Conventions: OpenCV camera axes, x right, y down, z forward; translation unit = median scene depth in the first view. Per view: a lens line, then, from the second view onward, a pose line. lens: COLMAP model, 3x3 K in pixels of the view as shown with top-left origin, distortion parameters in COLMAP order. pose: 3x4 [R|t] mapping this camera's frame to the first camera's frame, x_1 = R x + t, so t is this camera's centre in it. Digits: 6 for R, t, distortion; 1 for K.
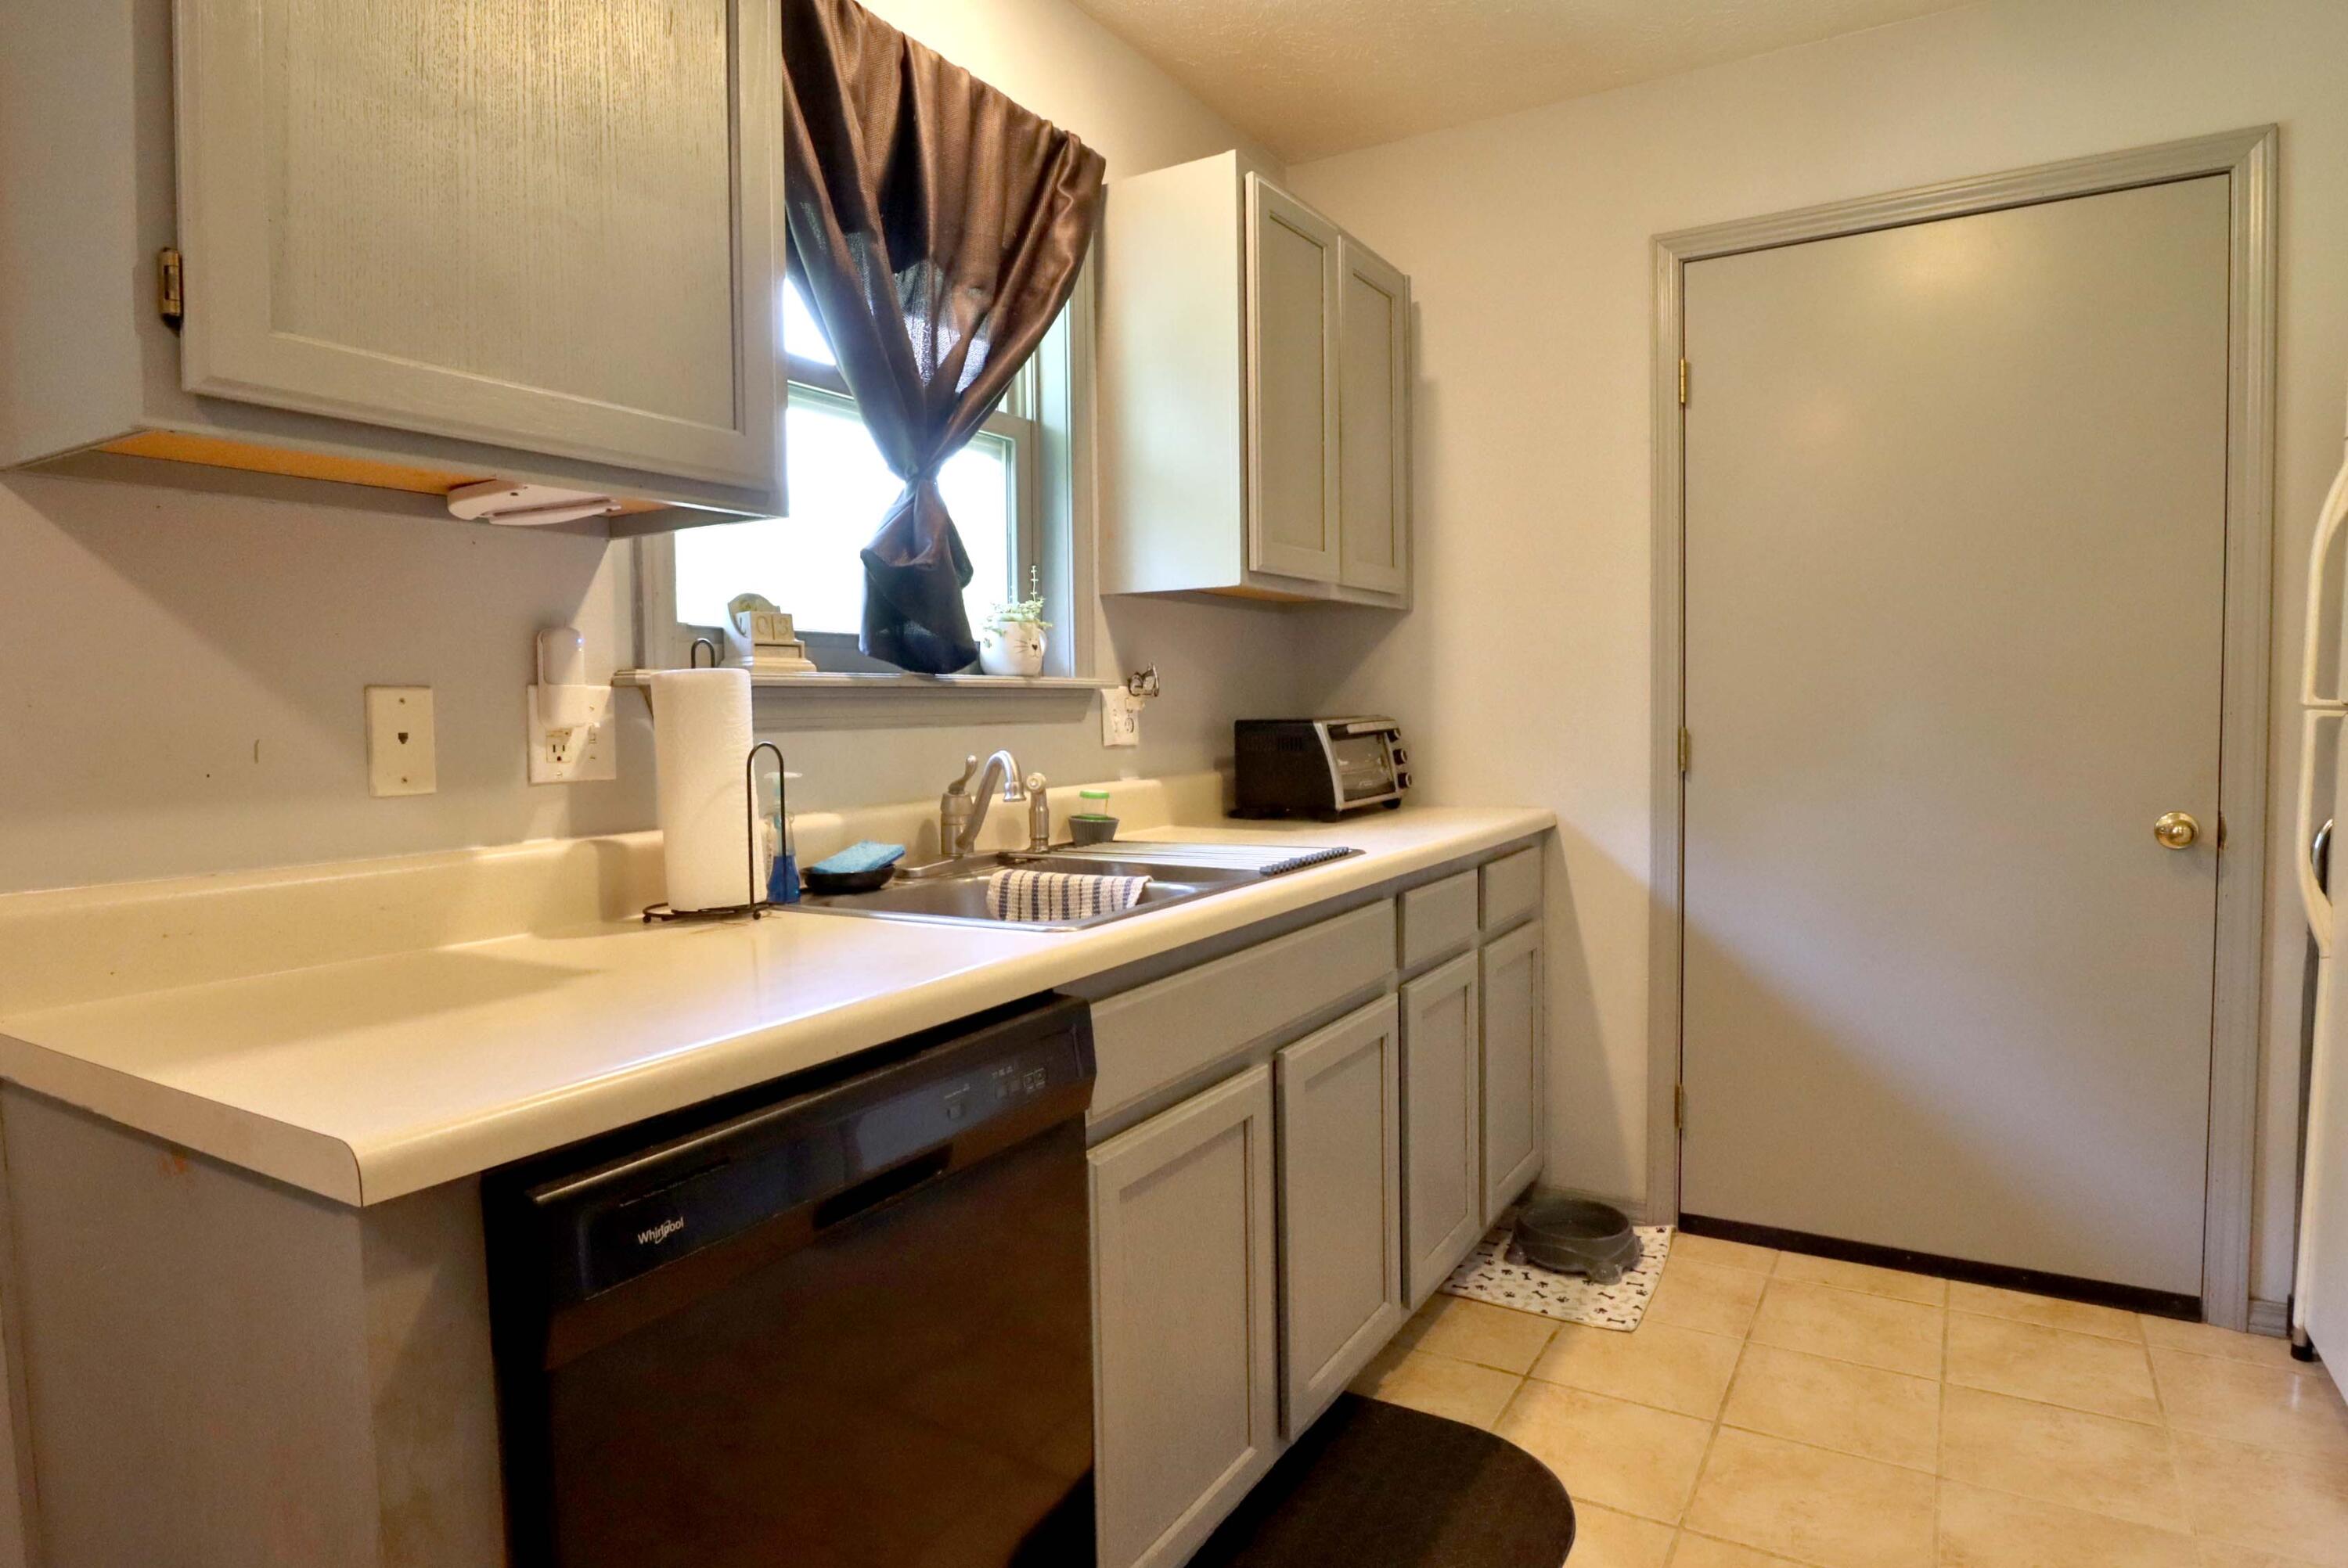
lens RADIAL K [[1324.7, 0, 1180.7], [0, 1324.7, 775.3], [0, 0, 1]] dist [-0.052630, 0.025842]
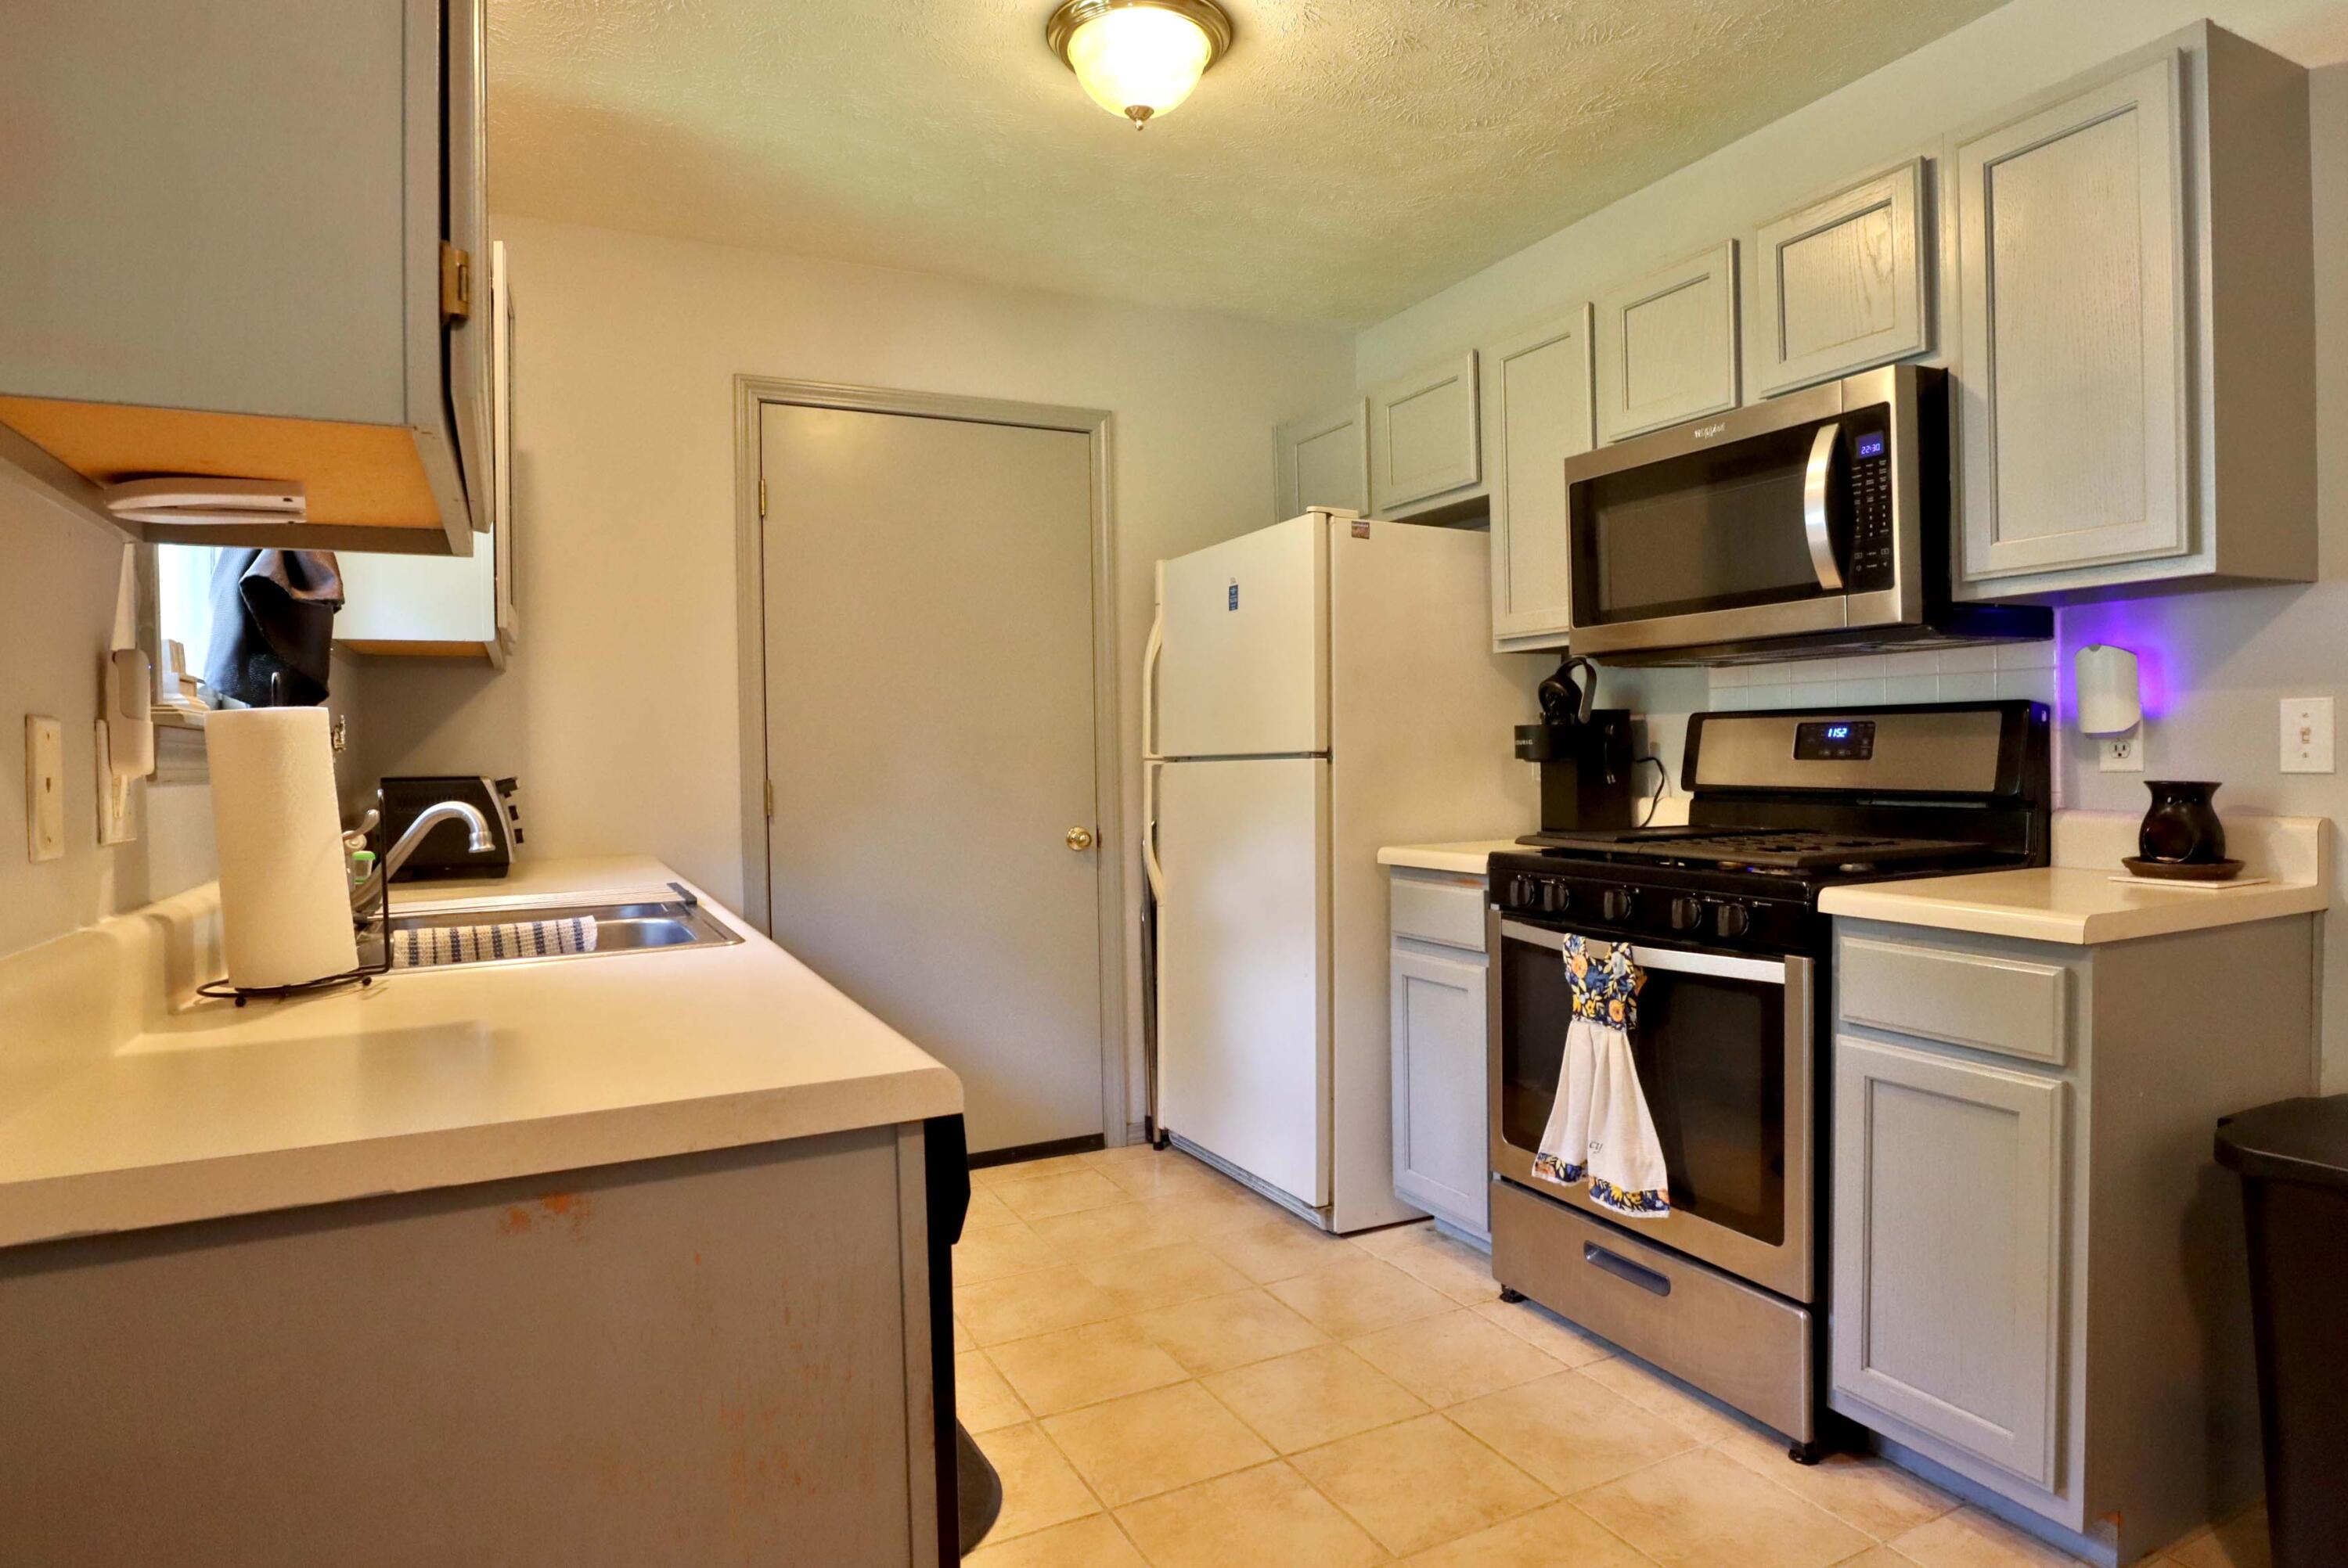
lens RADIAL K [[1324.7, 0, 1180.7], [0, 1324.7, 775.3], [0, 0, 1]] dist [-0.052630, 0.025842]
pose [[0.542033, -0.009680, 0.840301, -0.518636], [0.053211, 0.998322, -0.022824, 0.009694], [-0.838671, 0.057085, 0.541639, 0.020960]]
